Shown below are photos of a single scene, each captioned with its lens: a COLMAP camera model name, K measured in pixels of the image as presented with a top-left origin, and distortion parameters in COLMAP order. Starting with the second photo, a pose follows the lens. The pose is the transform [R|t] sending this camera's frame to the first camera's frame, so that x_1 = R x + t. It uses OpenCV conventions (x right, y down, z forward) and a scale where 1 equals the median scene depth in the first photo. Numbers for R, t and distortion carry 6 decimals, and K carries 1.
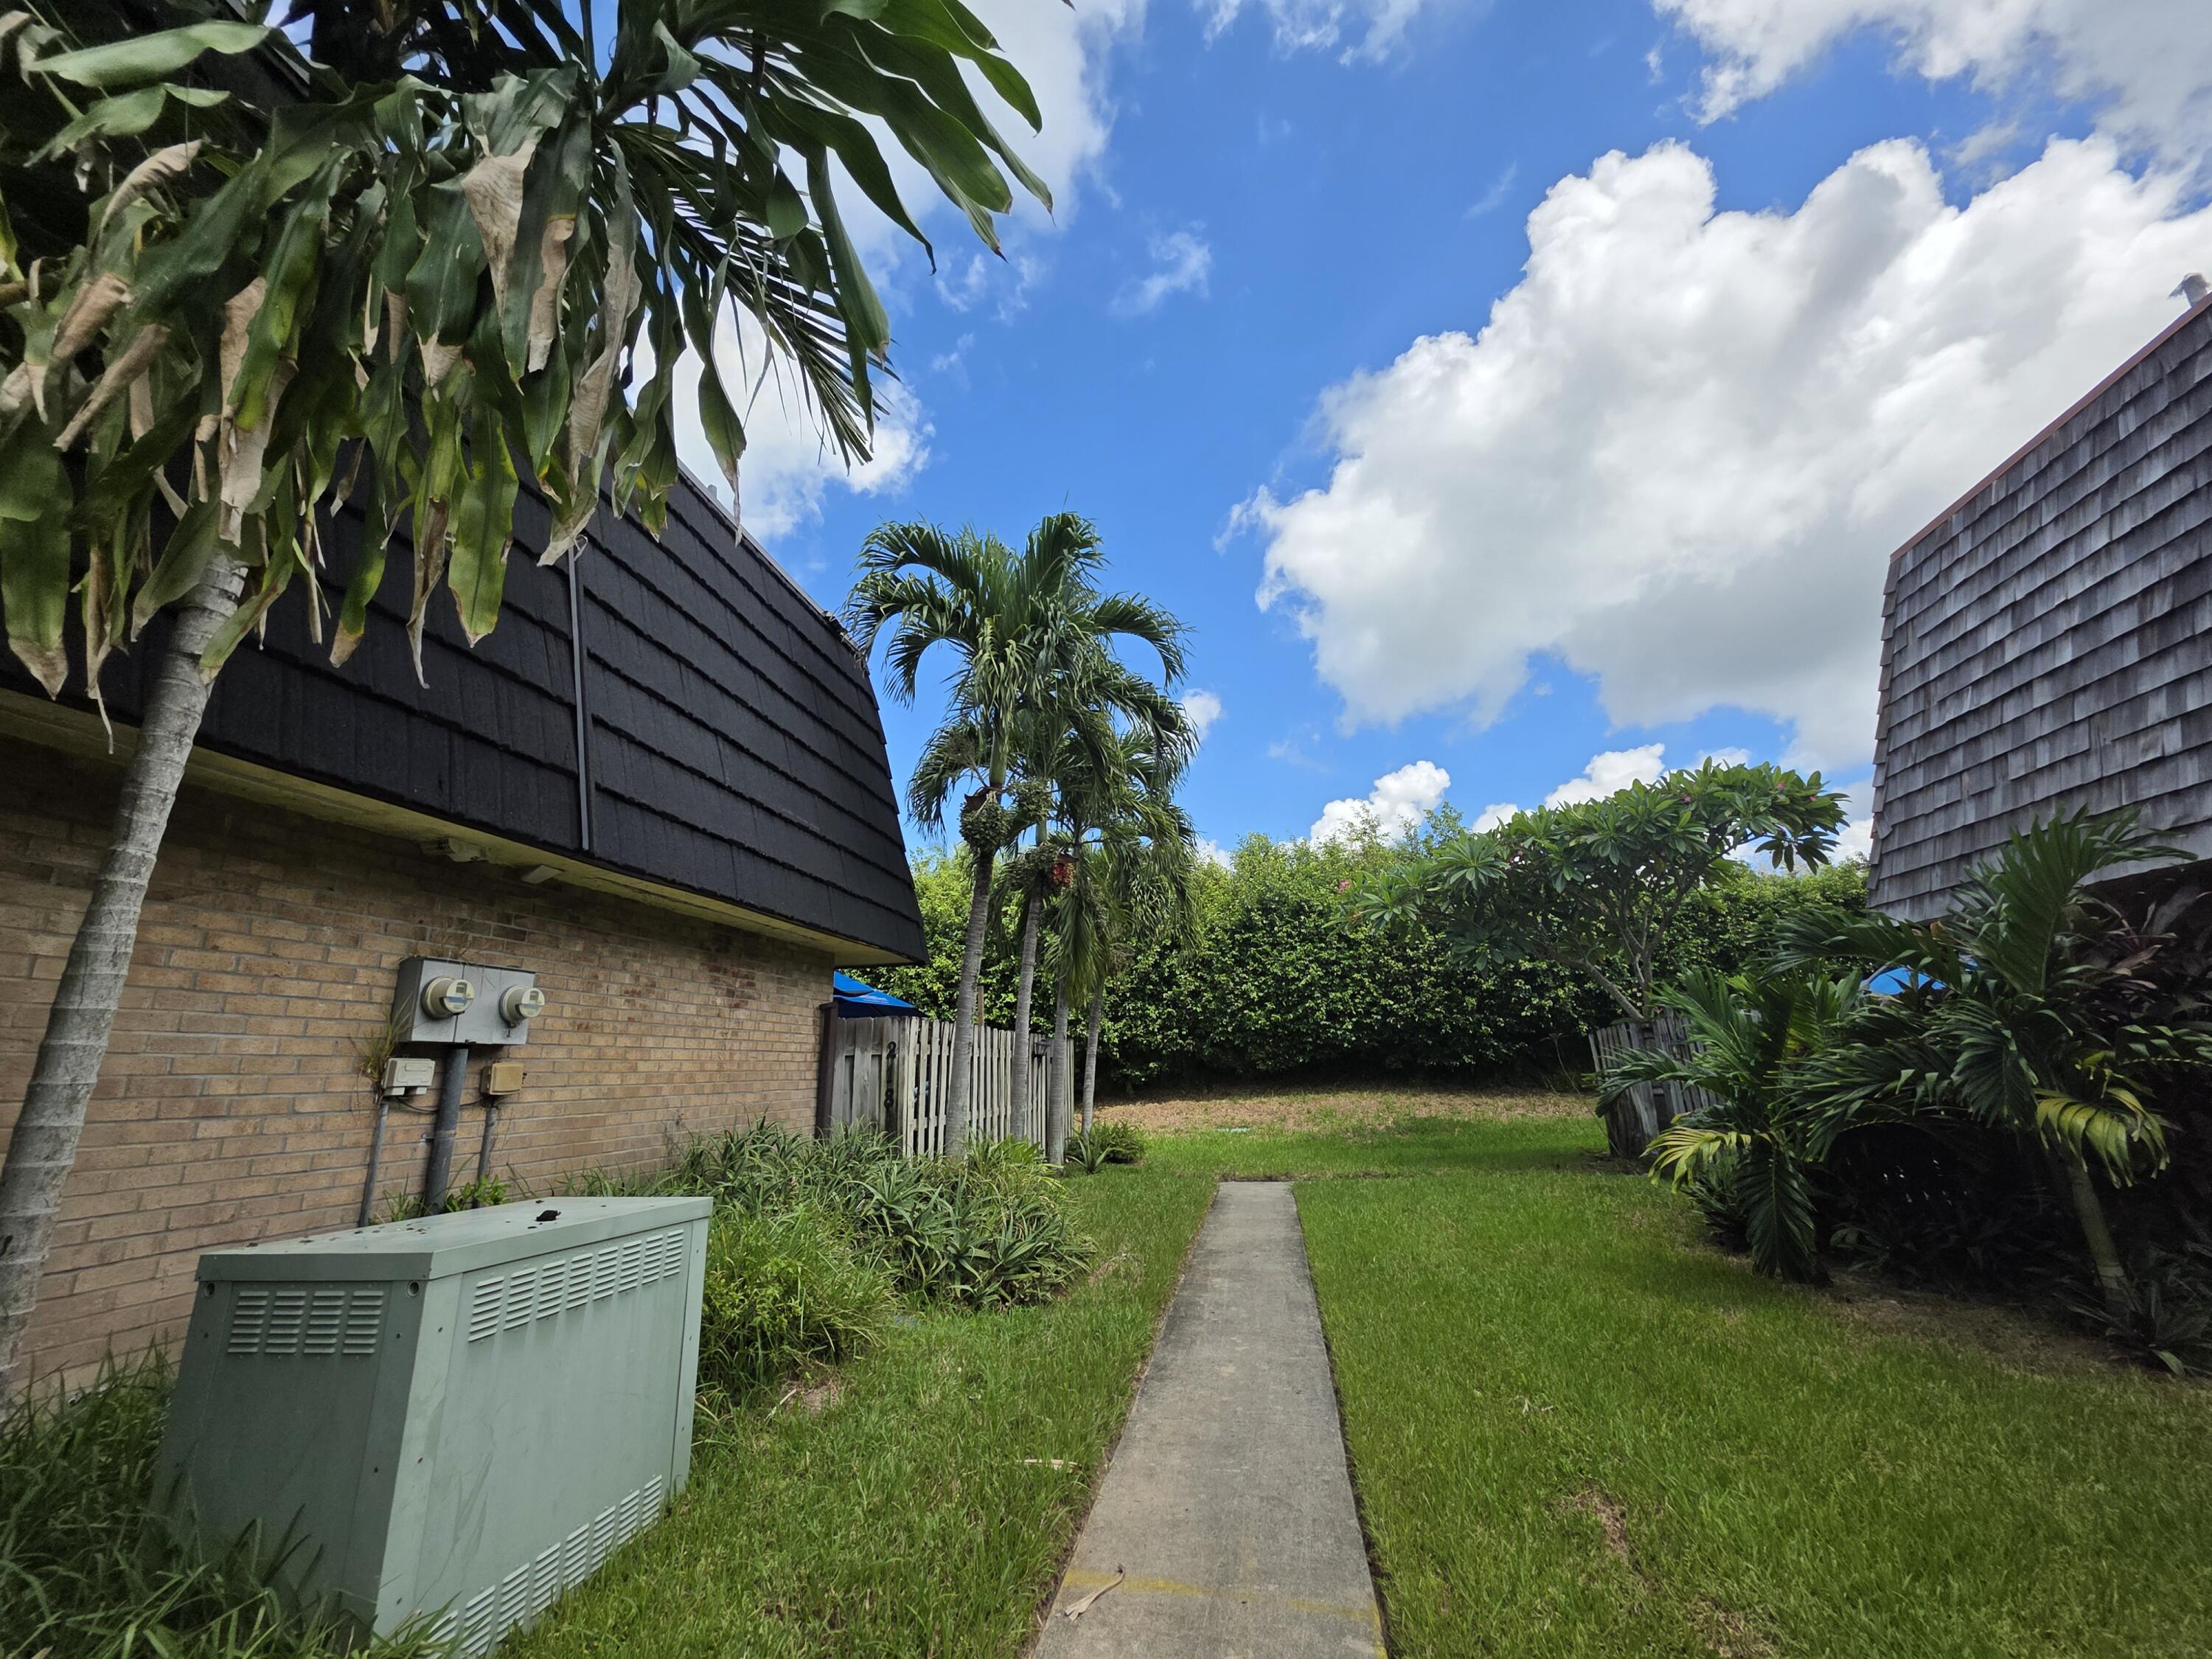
lens RADIAL K [[885.8, 0, 1106.0], [0, 885.8, 829.5], [0, 0, 1]] dist [0.000408, -0.000260]
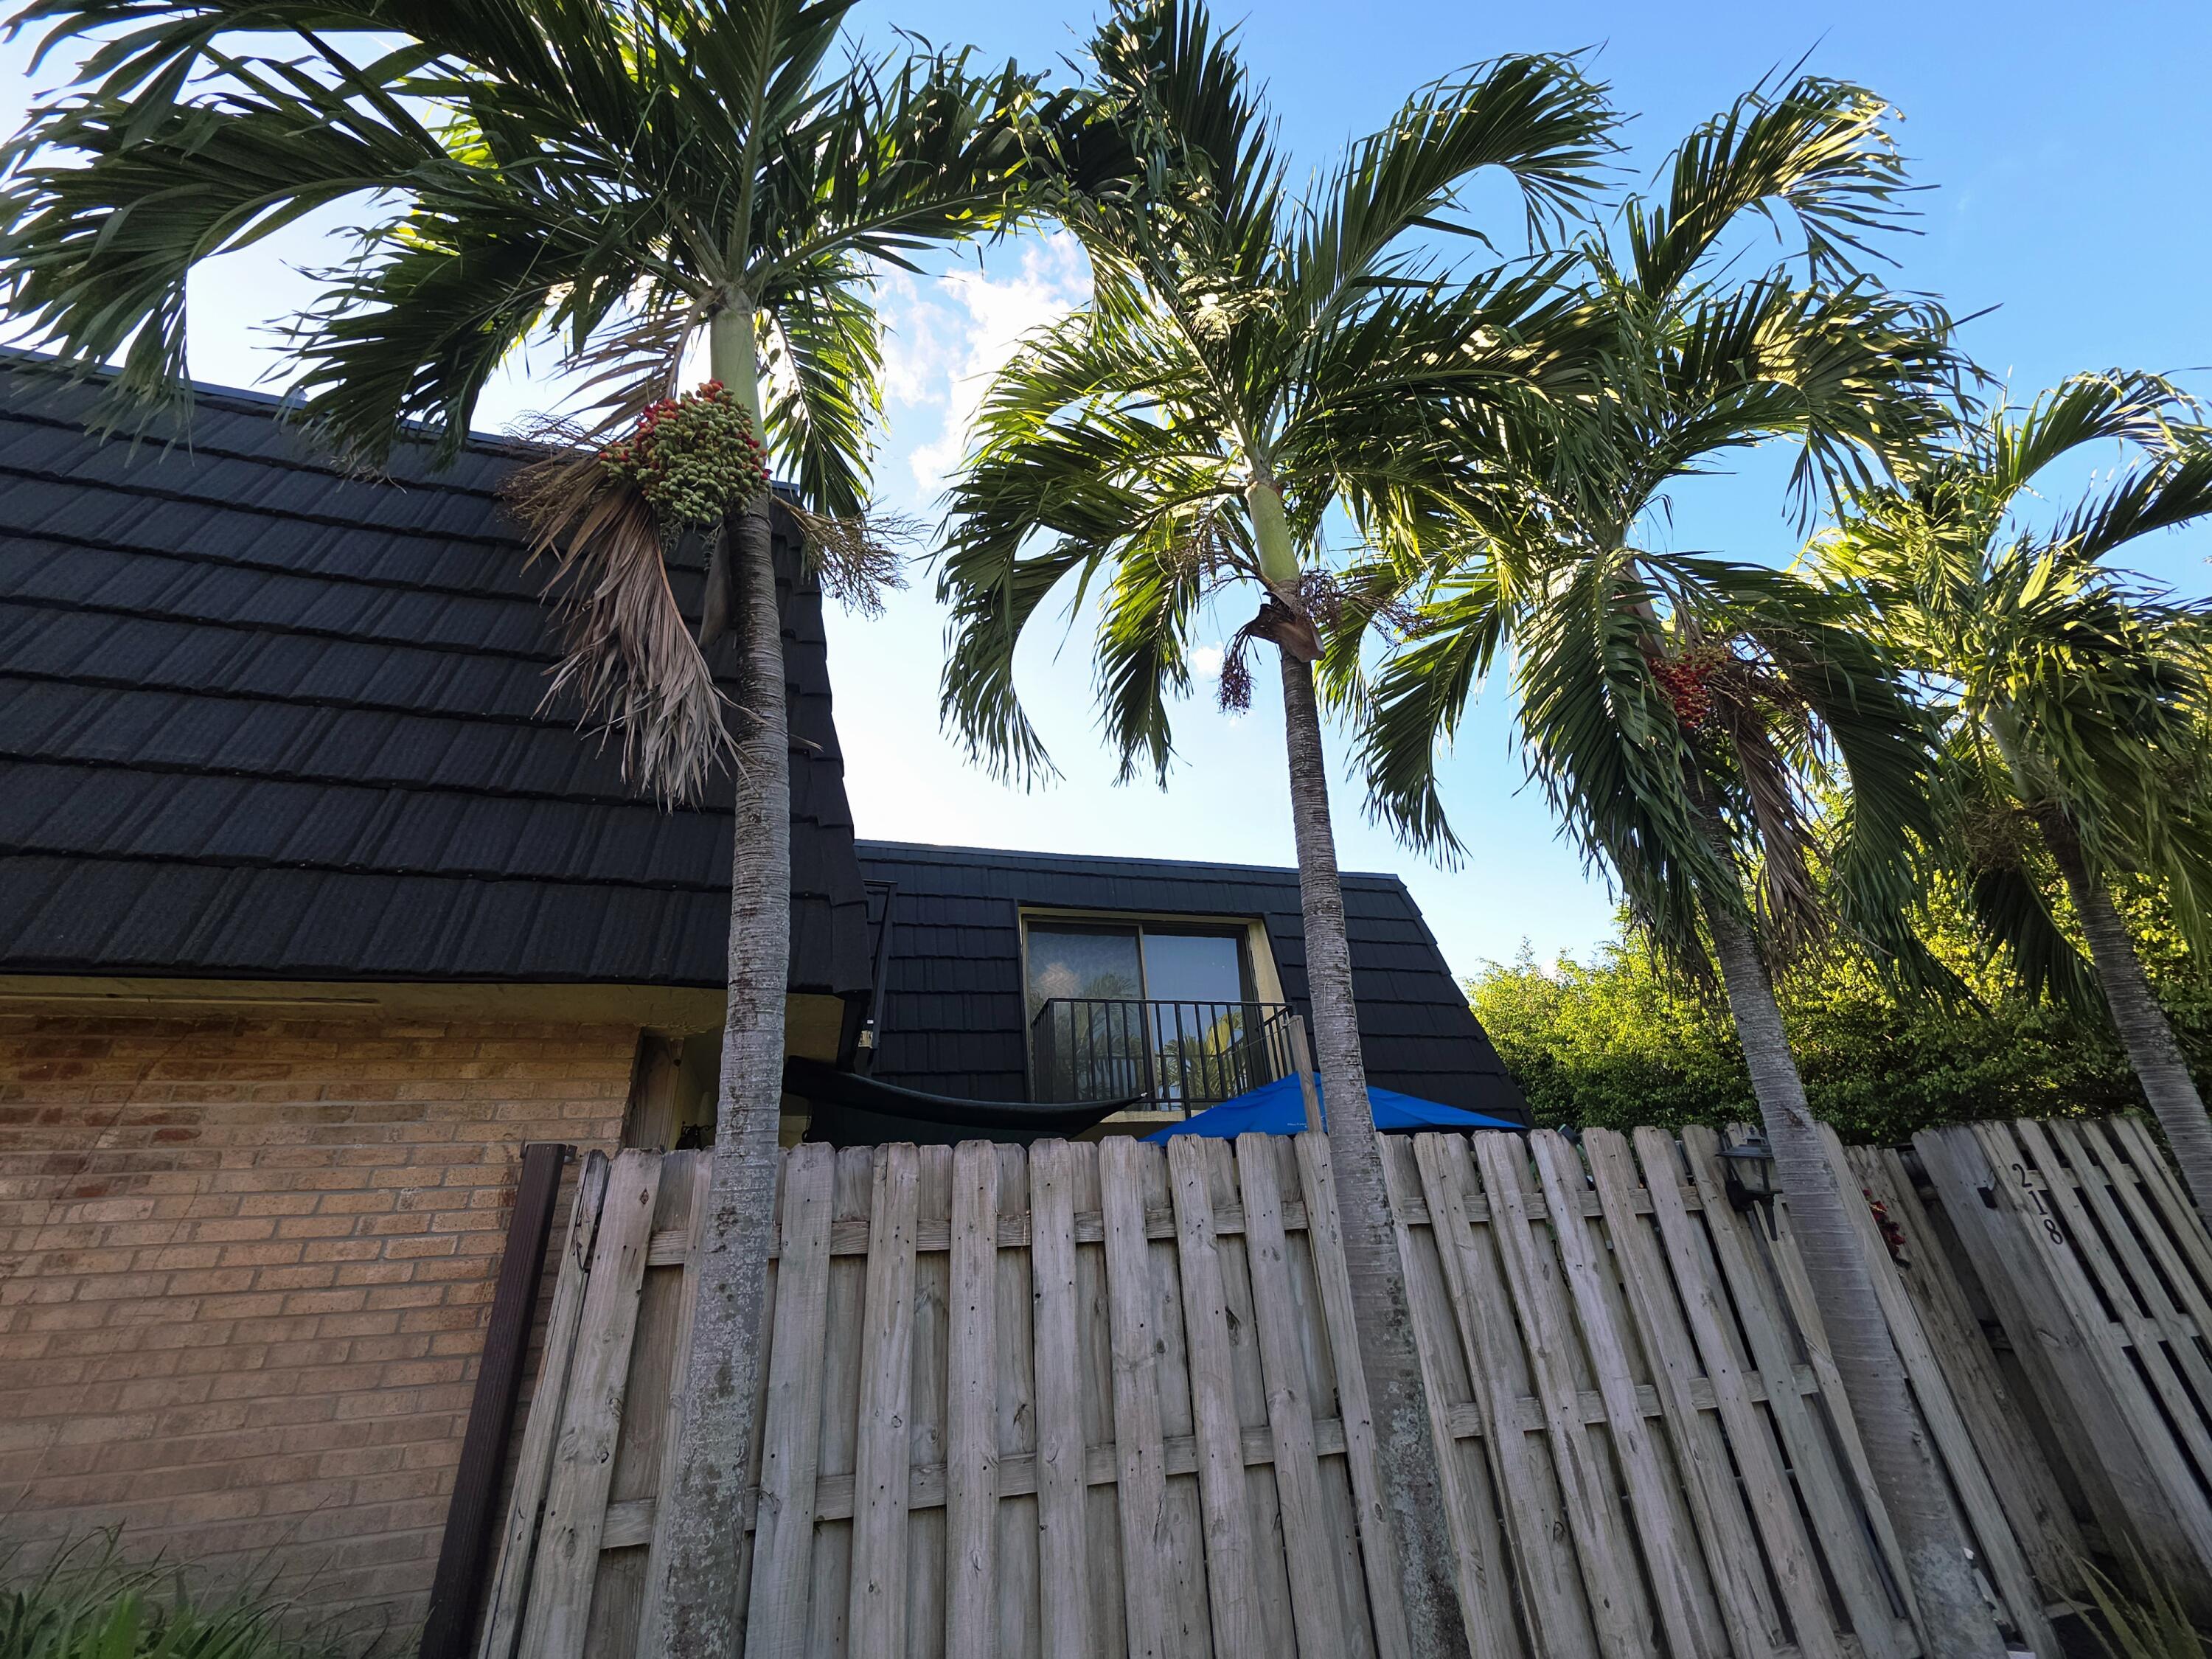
lens RADIAL K [[885.8, 0, 1106.0], [0, 885.8, 829.5], [0, 0, 1]] dist [0.000408, -0.000260]
pose [[0.432614, -0.431380, -0.791679, 0.208157], [0.291917, 0.897822, -0.329698, 0.312613], [0.853012, -0.088473, 0.514338, 1.160313]]
